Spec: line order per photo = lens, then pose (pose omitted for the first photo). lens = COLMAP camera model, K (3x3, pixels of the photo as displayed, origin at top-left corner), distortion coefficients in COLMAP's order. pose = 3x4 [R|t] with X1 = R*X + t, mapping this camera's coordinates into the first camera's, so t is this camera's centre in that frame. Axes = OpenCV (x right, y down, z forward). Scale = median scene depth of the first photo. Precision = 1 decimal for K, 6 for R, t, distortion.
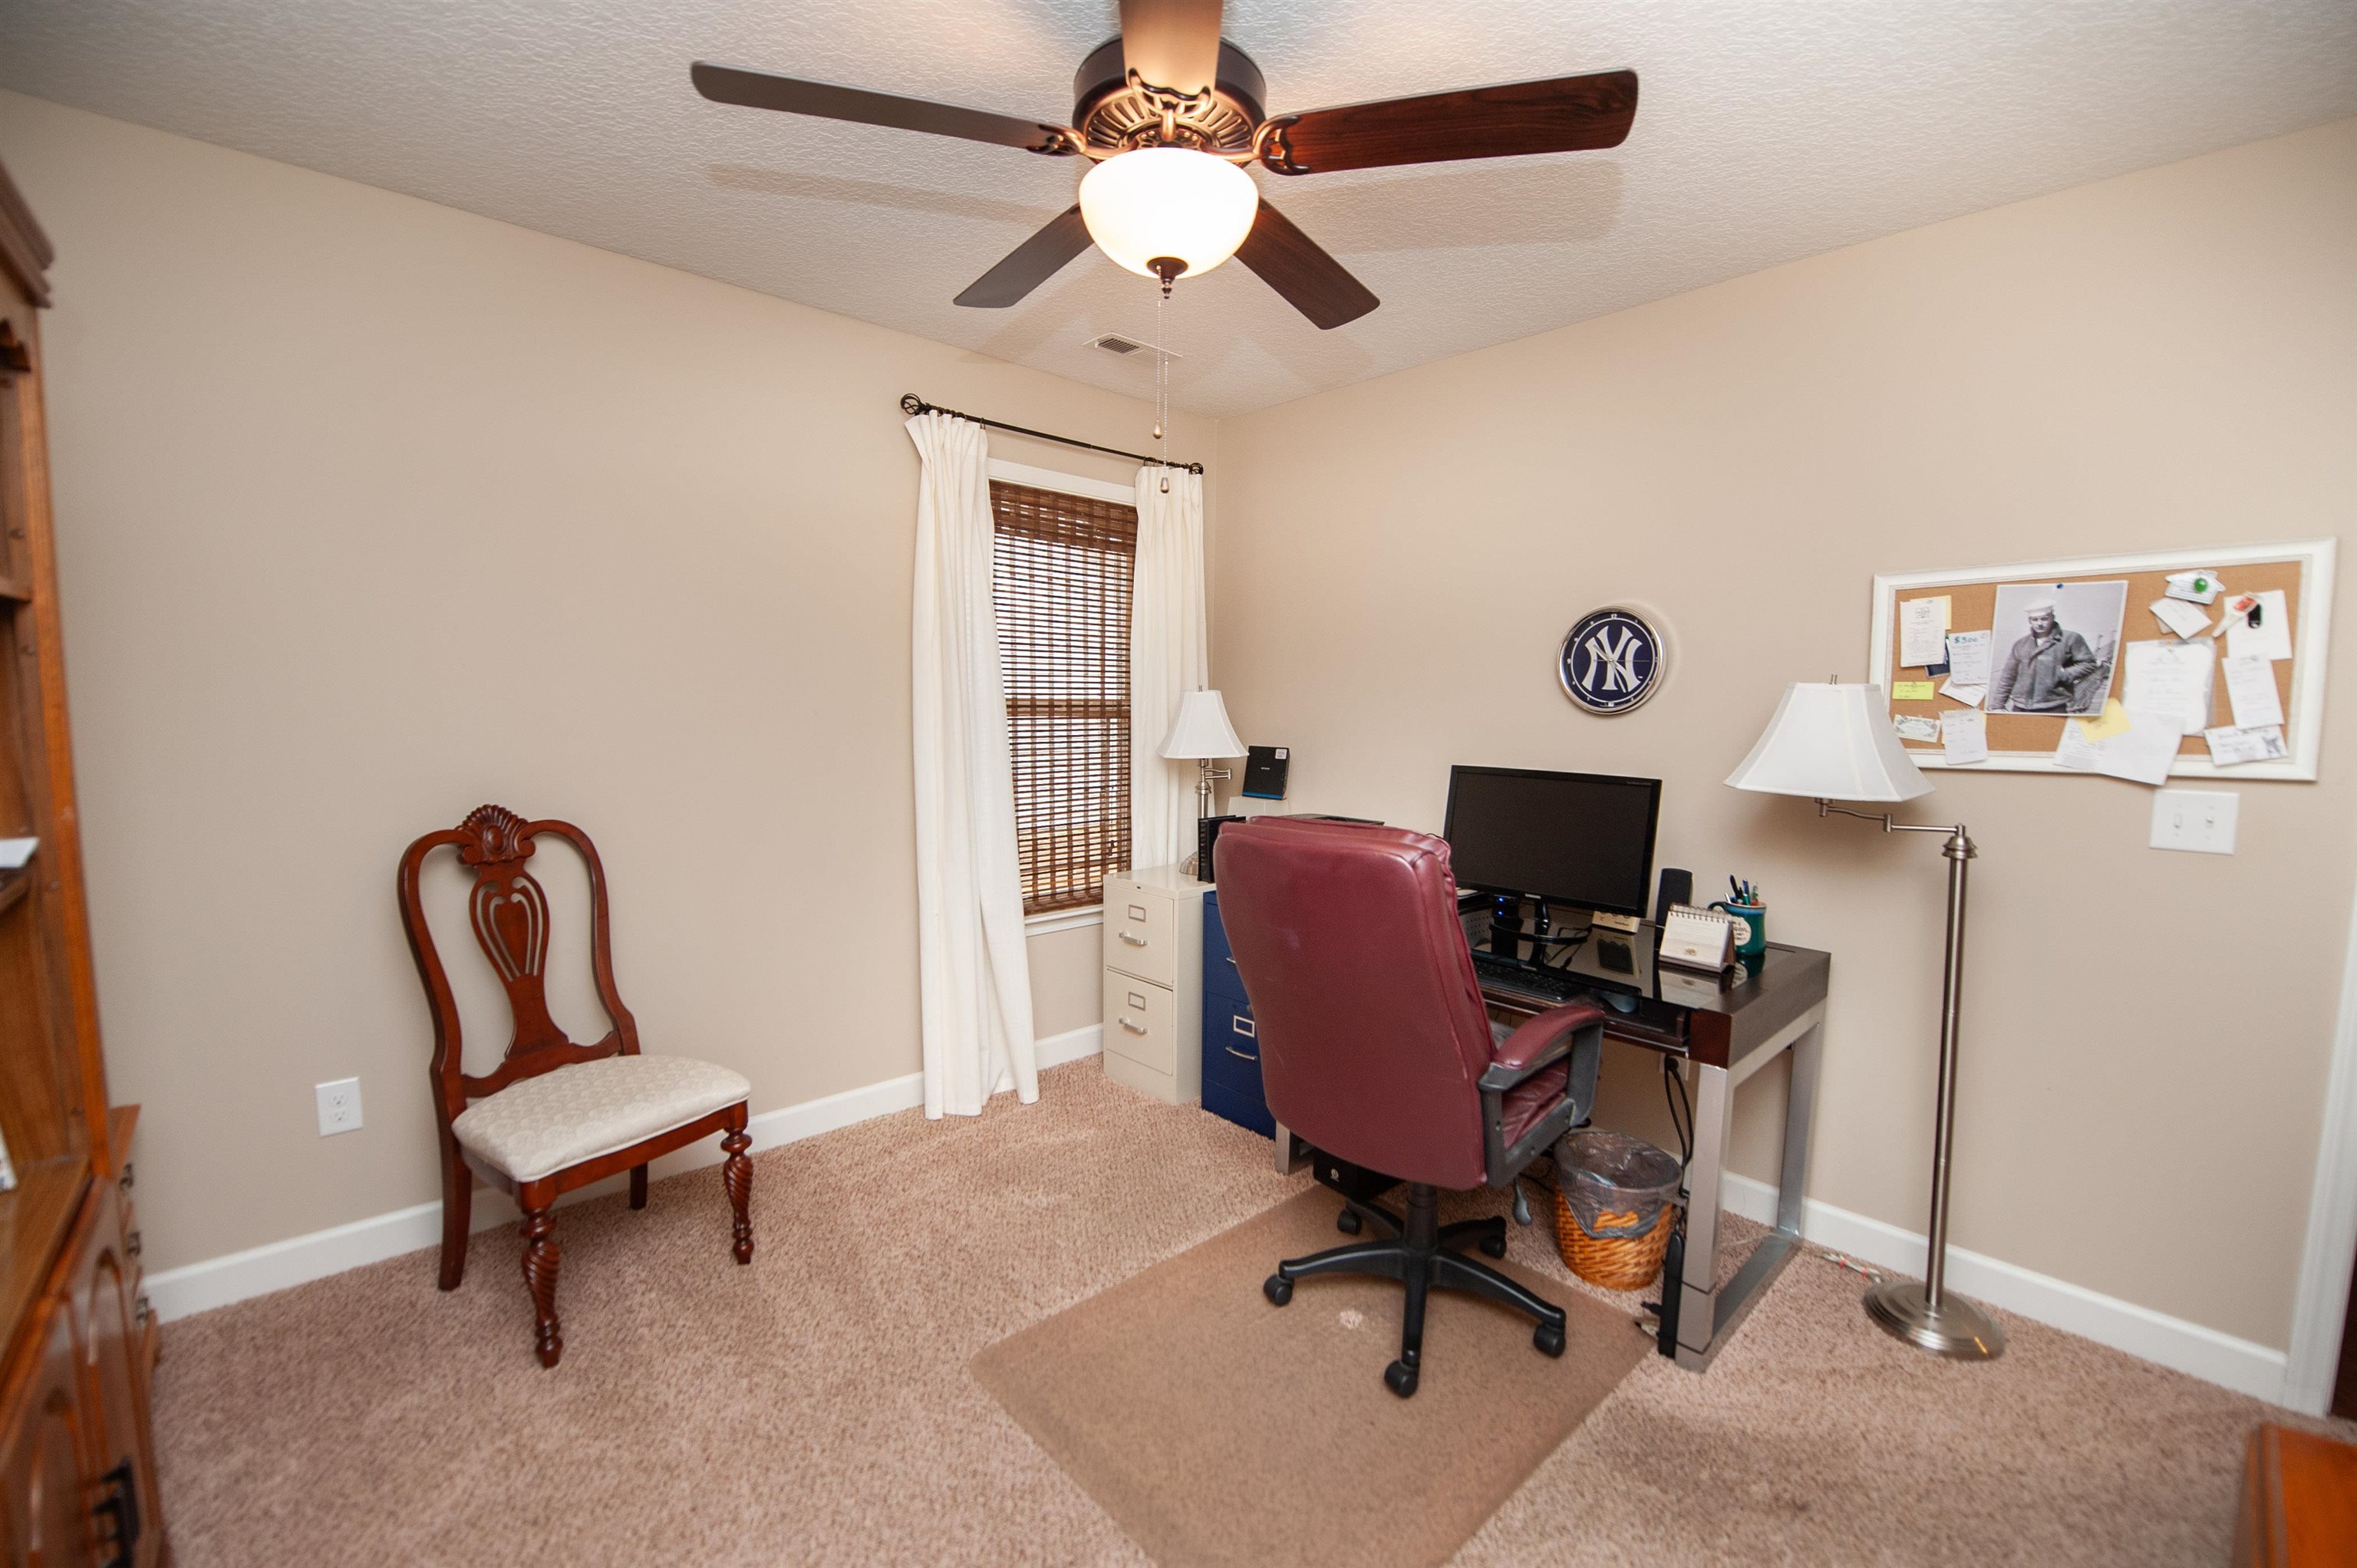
lens RADIAL K [[925.2, 0, 1184.6], [0, 925.2, 787.3], [0, 0, 1]] dist [-0.016526, -0.000399]
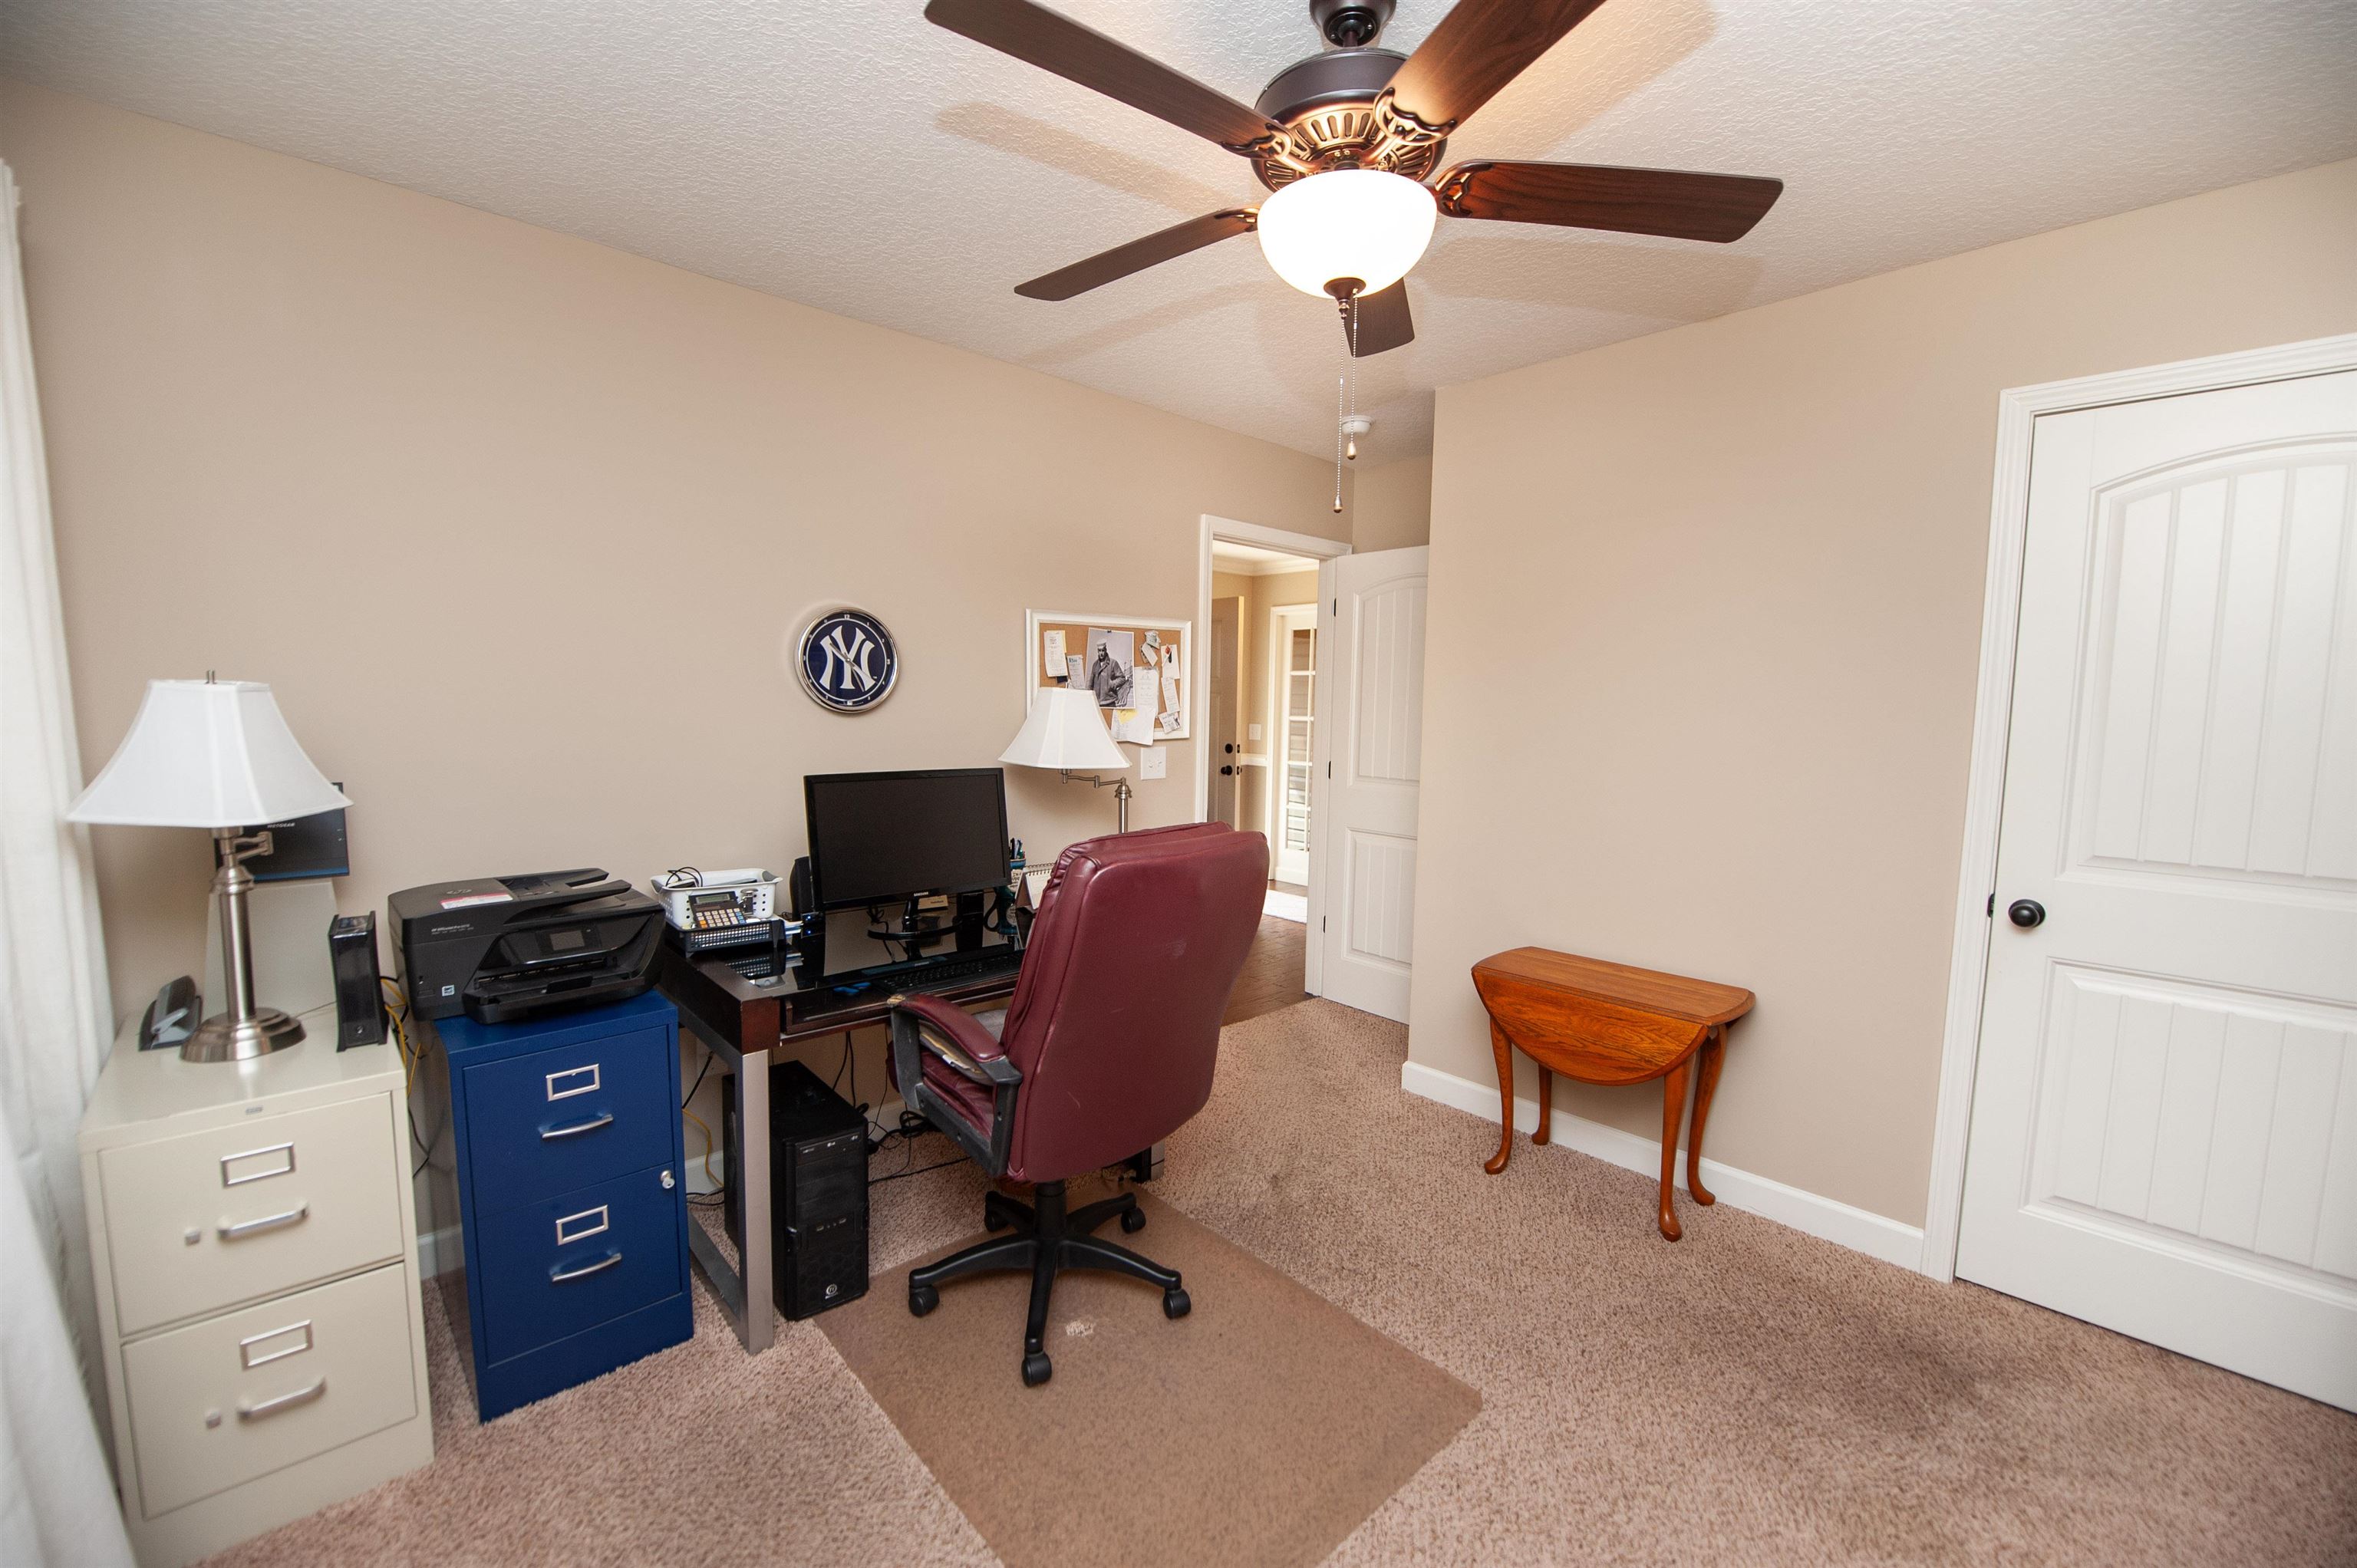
lens RADIAL K [[944.0, 0, 1185.4], [0, 944.0, 789.9], [0, 0, 1]] dist [-0.013960, -0.003849]
pose [[0.017764, -0.102760, 0.994548, -0.730907], [0.081947, 0.991508, 0.100982, -0.087055], [-0.996478, 0.079706, 0.026034, 0.762060]]
